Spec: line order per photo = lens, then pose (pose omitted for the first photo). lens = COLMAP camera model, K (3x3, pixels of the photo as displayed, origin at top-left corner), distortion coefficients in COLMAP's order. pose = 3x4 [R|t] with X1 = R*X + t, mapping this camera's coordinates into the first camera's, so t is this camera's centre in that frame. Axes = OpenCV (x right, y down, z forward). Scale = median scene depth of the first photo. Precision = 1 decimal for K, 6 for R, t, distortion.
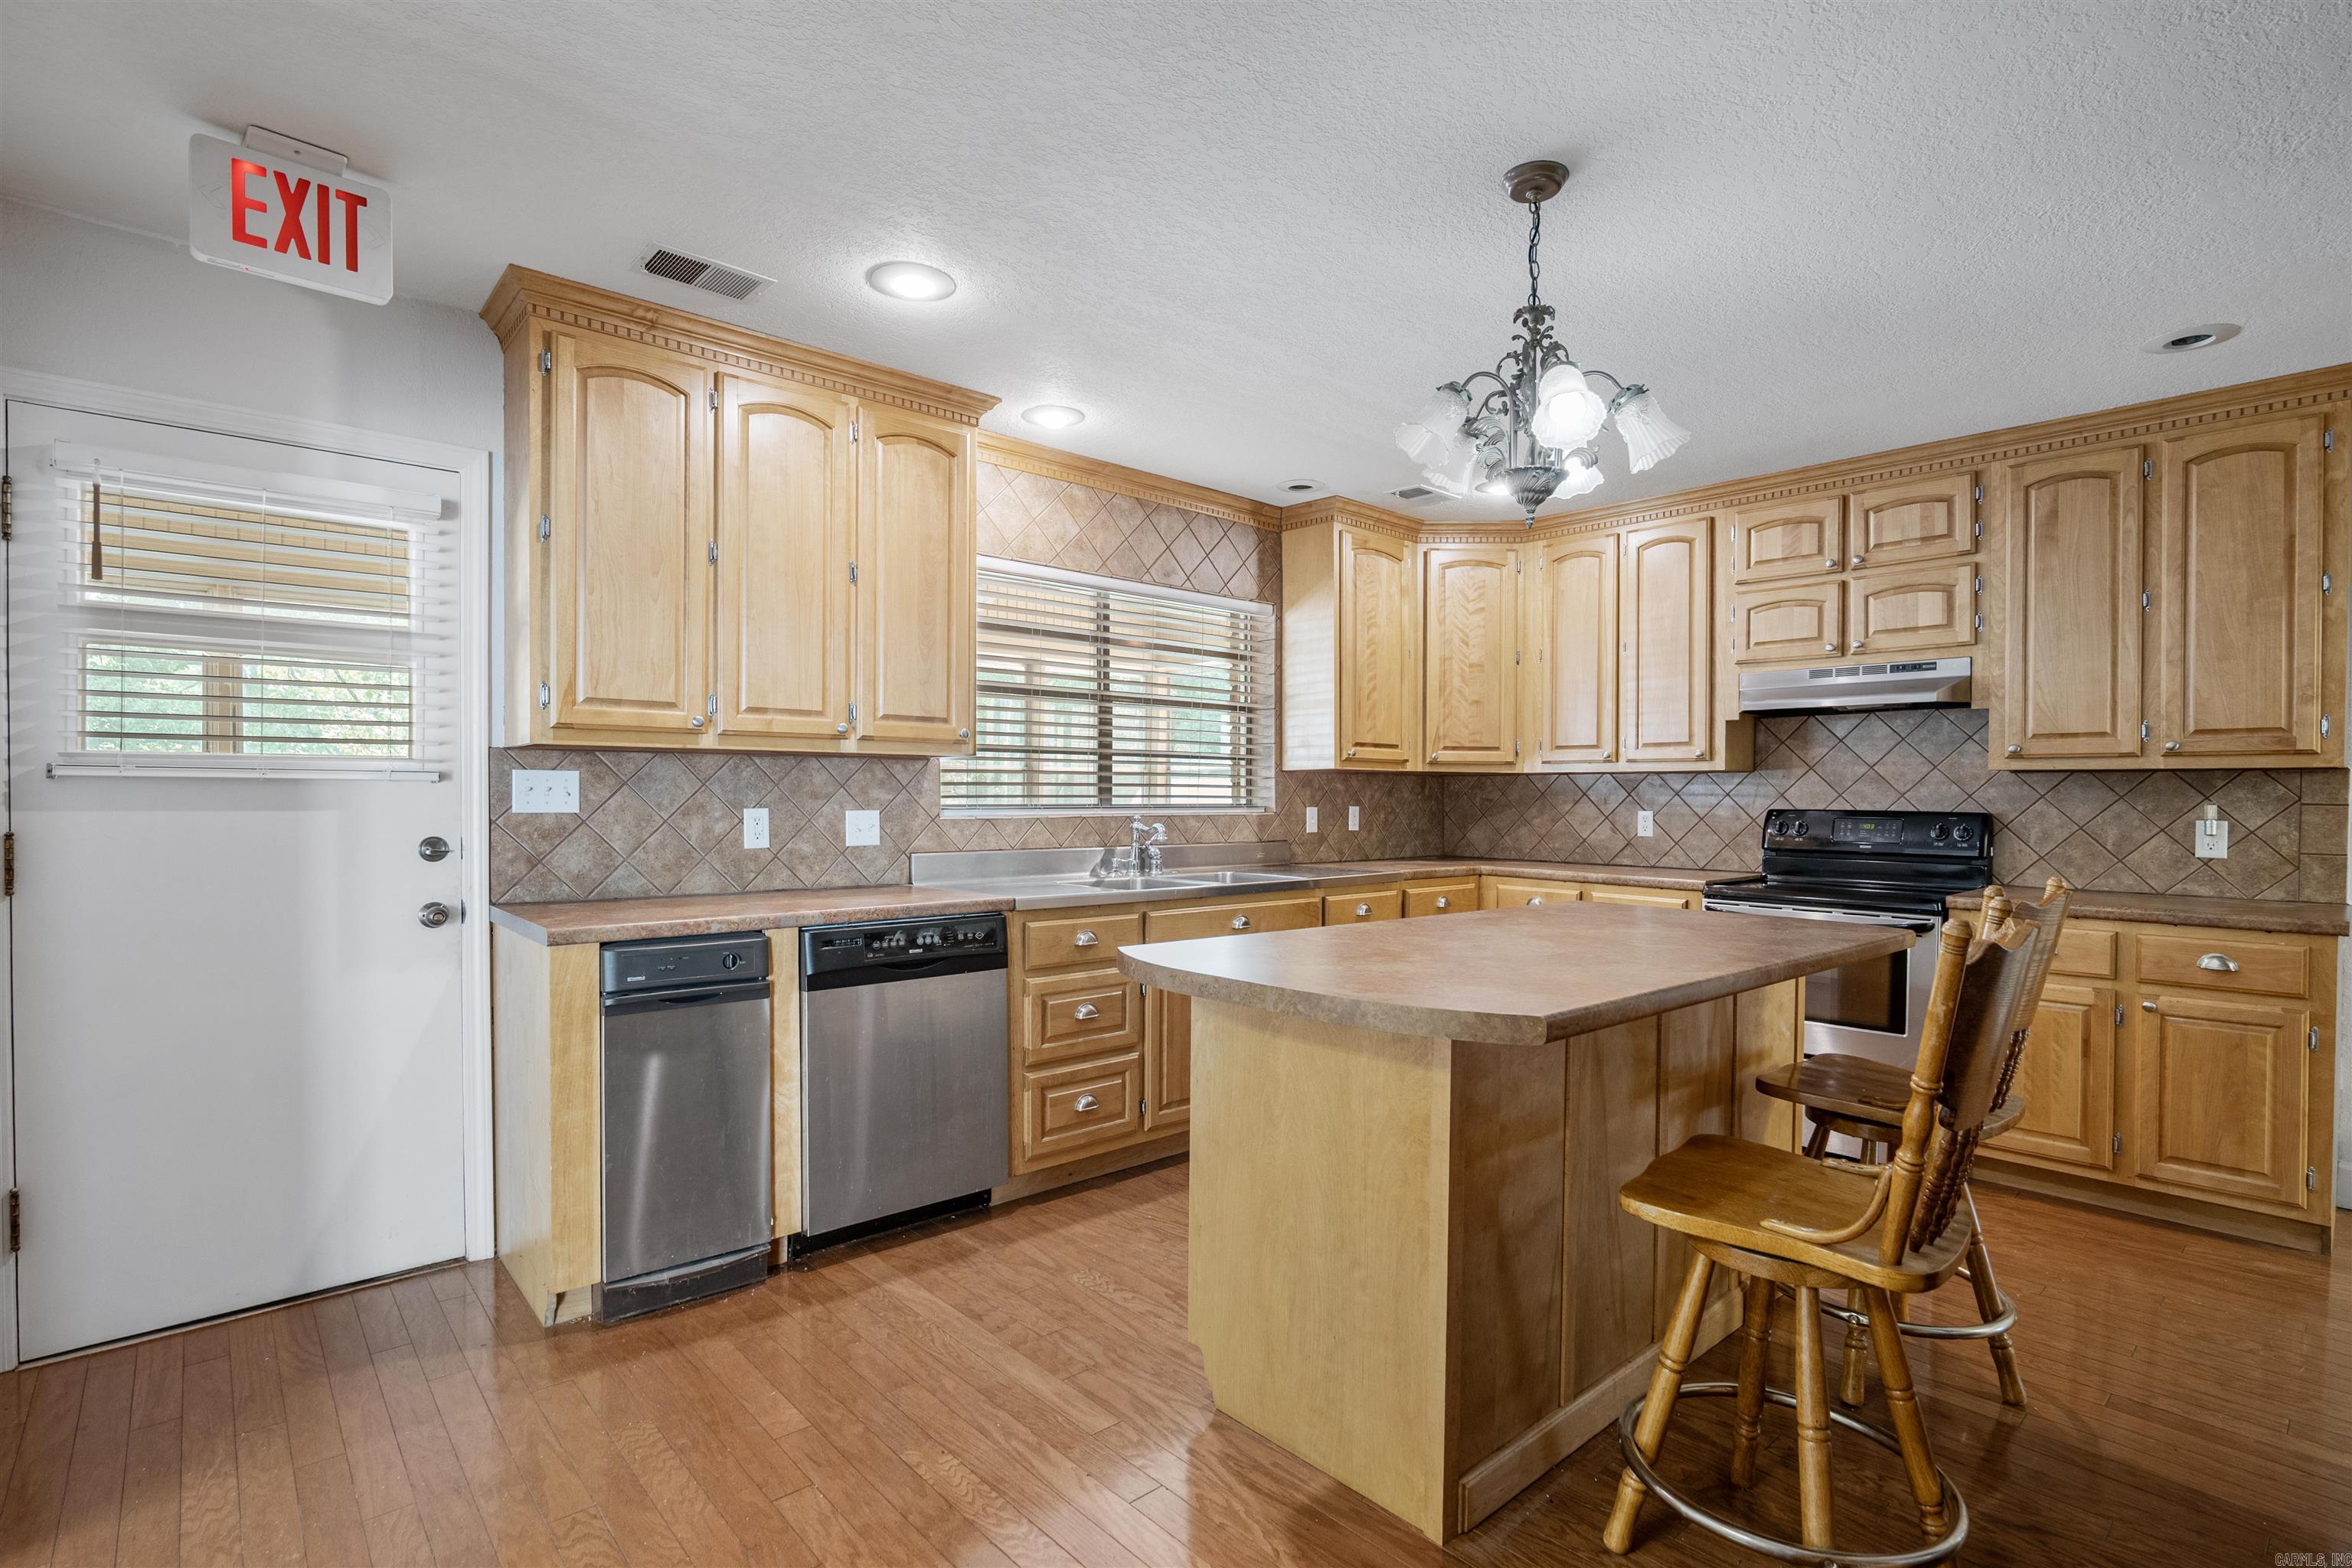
lens RADIAL K [[1104.9, 0, 1188.8], [0, 1104.9, 800.3], [0, 0, 1]] dist [-0.022181, 0.006157]
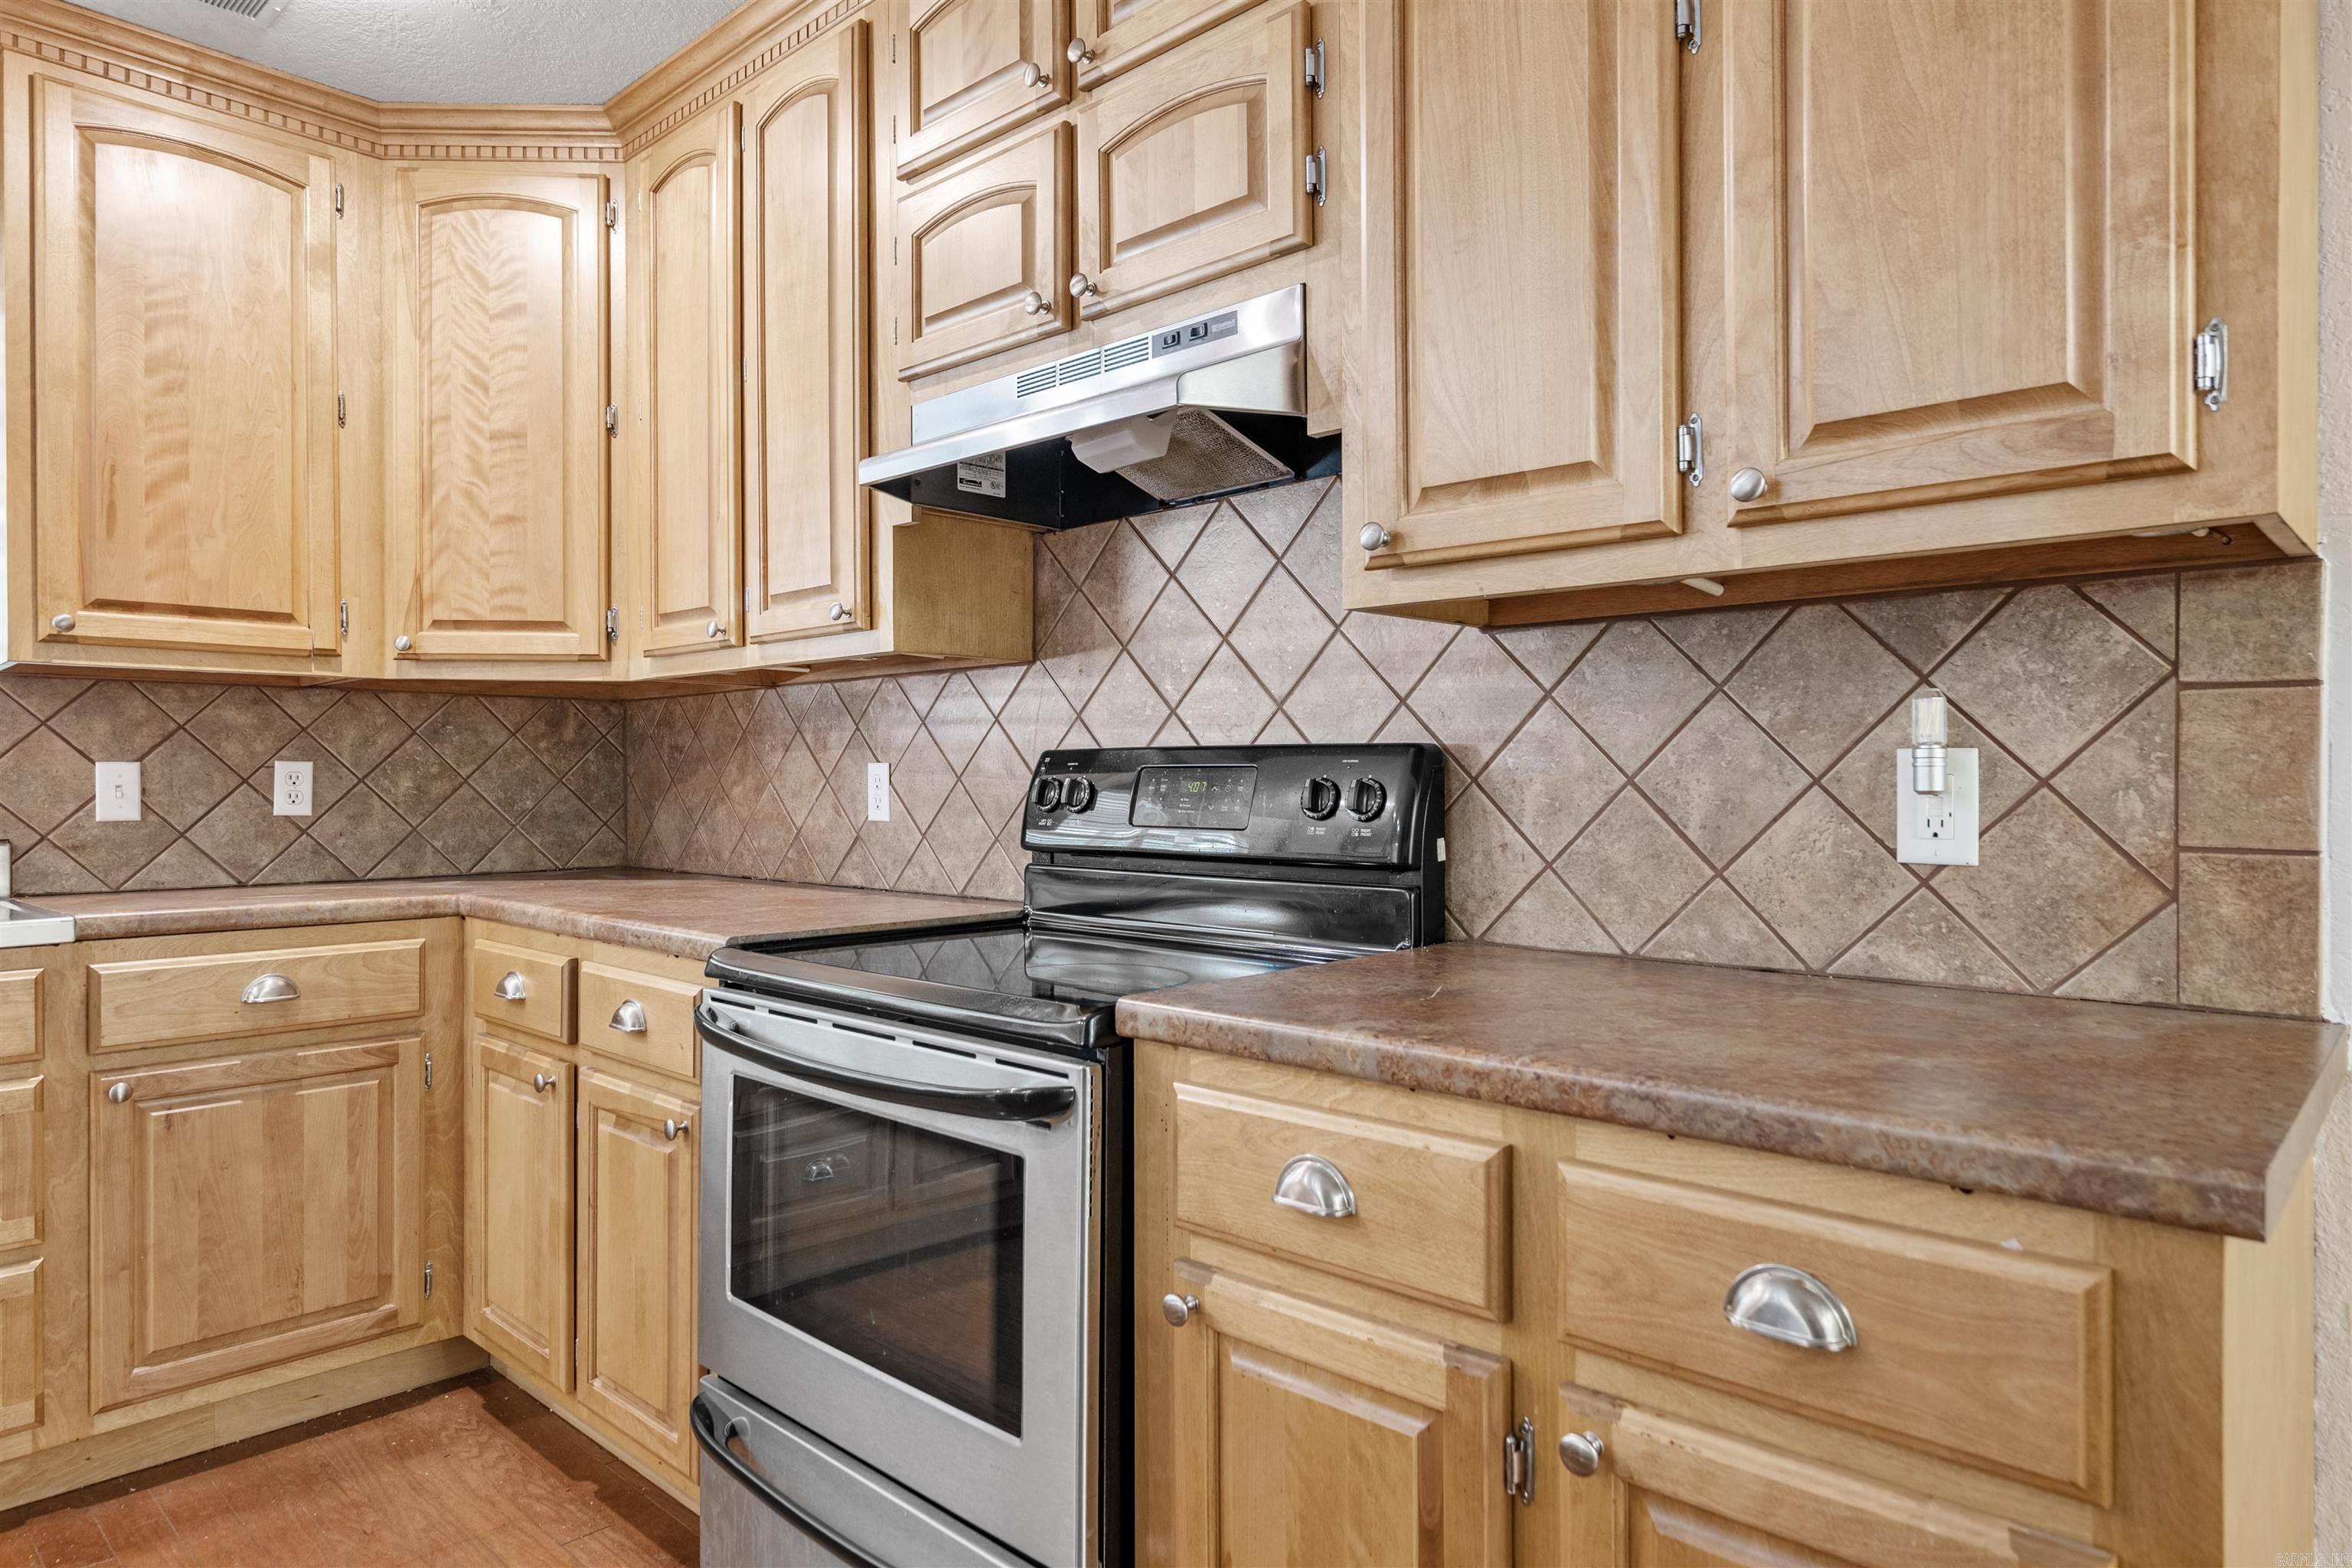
lens RADIAL K [[1397.0, 0, 1173.8], [0, 1397.0, 777.5], [0, 0, 1]] dist [0.002027, -0.000663]
pose [[0.996502, -0.010211, 0.082937, 0.608380], [0.010620, 0.999934, -0.004494, 0.023995], [-0.082885, 0.005359, 0.996545, 0.542828]]
